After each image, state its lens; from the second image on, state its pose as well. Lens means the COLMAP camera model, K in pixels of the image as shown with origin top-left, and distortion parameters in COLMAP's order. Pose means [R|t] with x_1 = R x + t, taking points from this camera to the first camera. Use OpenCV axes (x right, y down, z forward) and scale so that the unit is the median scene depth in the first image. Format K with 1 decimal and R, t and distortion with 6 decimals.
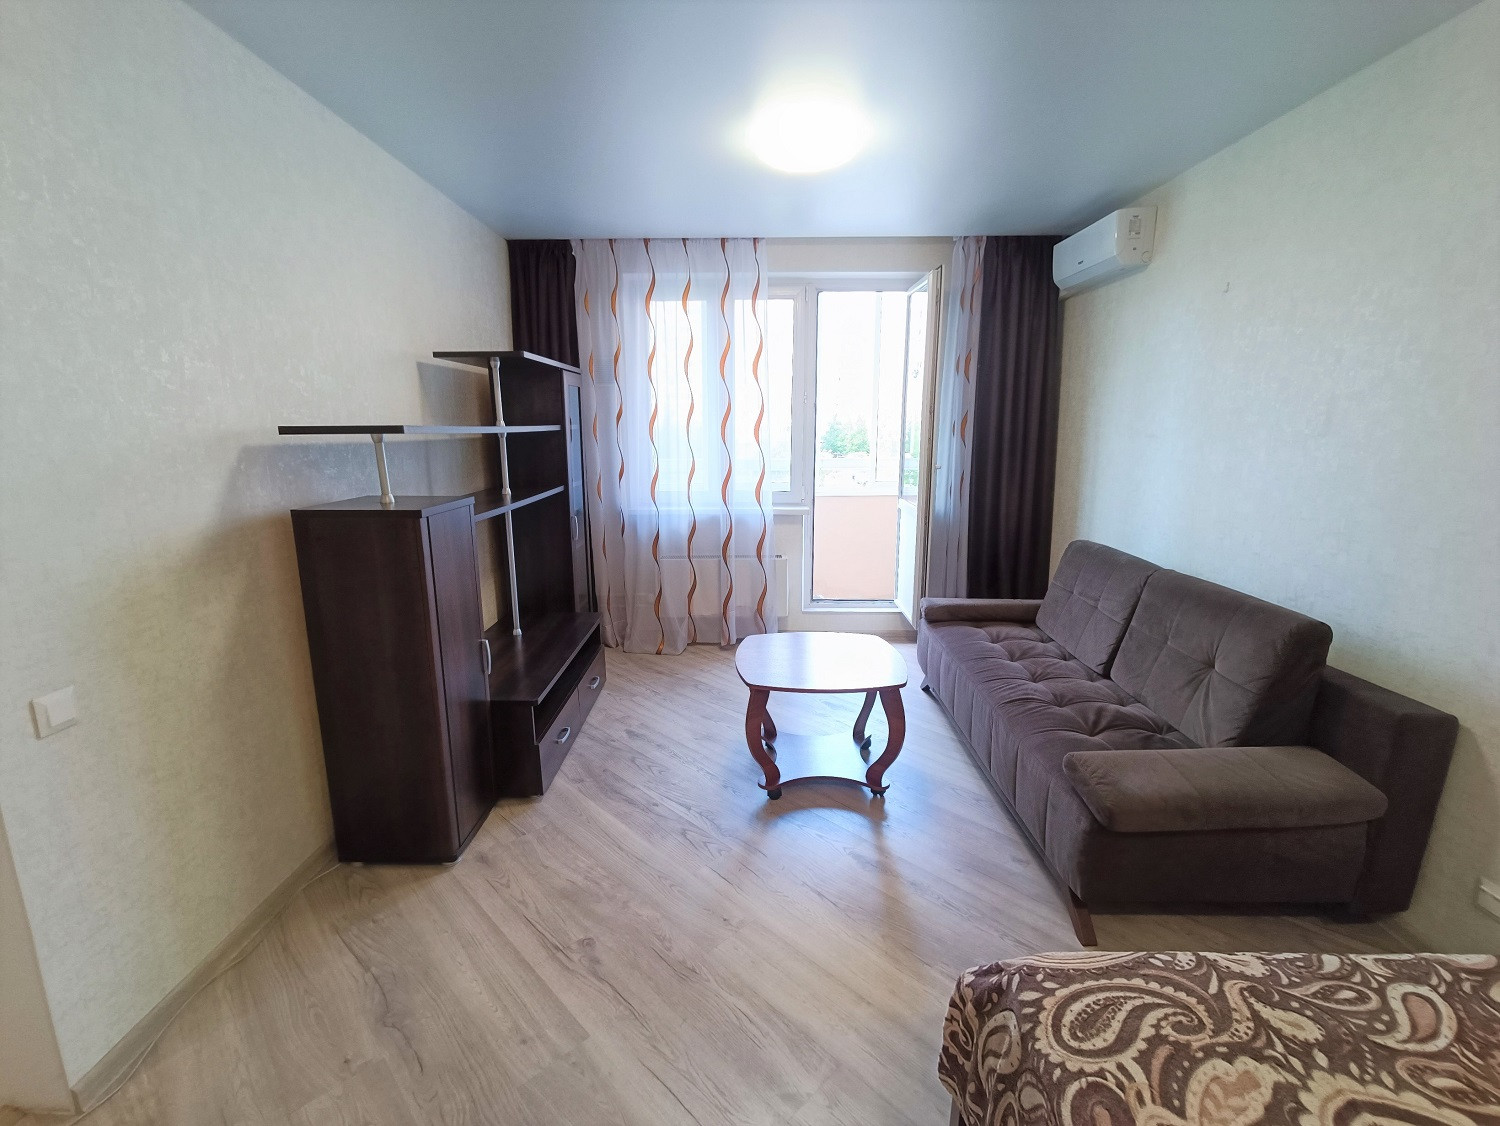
lens RADIAL K [[678.3, 0, 741.2], [0, 678.3, 562.5], [0, 0, 1]] dist [-0.018452, 0.011192]
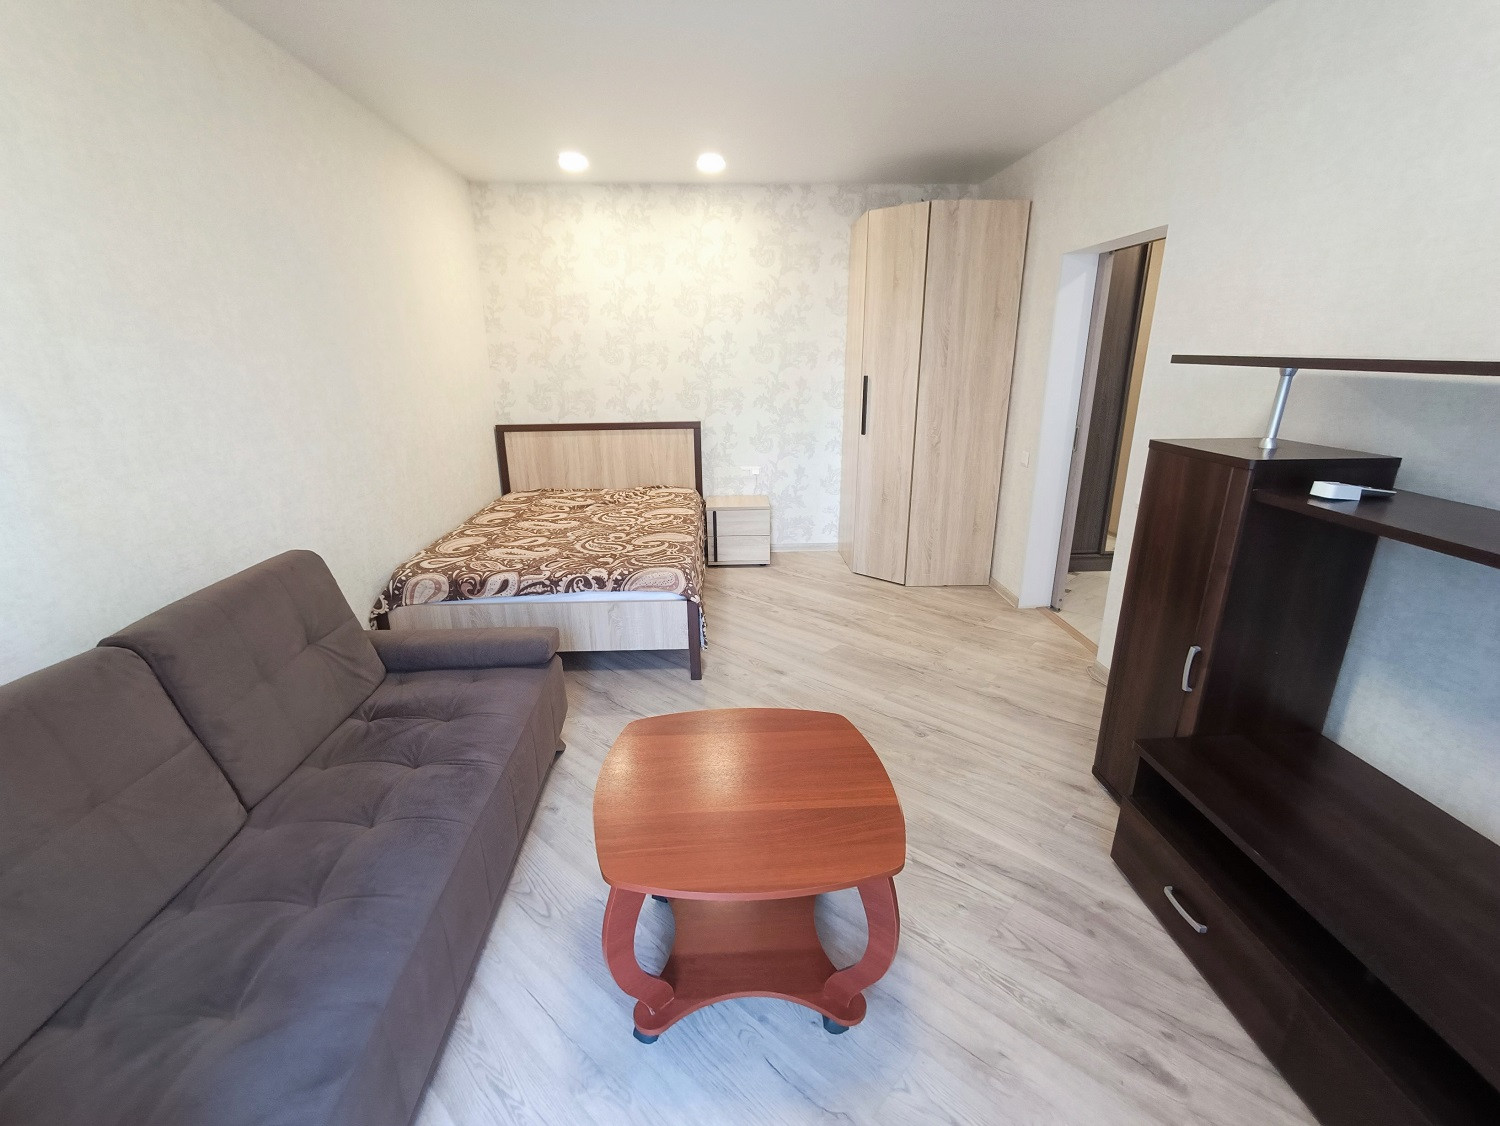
lens RADIAL K [[678.3, 0, 741.2], [0, 678.3, 562.5], [0, 0, 1]] dist [-0.018452, 0.011192]
pose [[-0.997850, 0.025750, -0.060268, 0.251071], [-0.007080, 0.871846, 0.489728, -0.492859], [0.065155, 0.489102, -0.869790, 2.308587]]
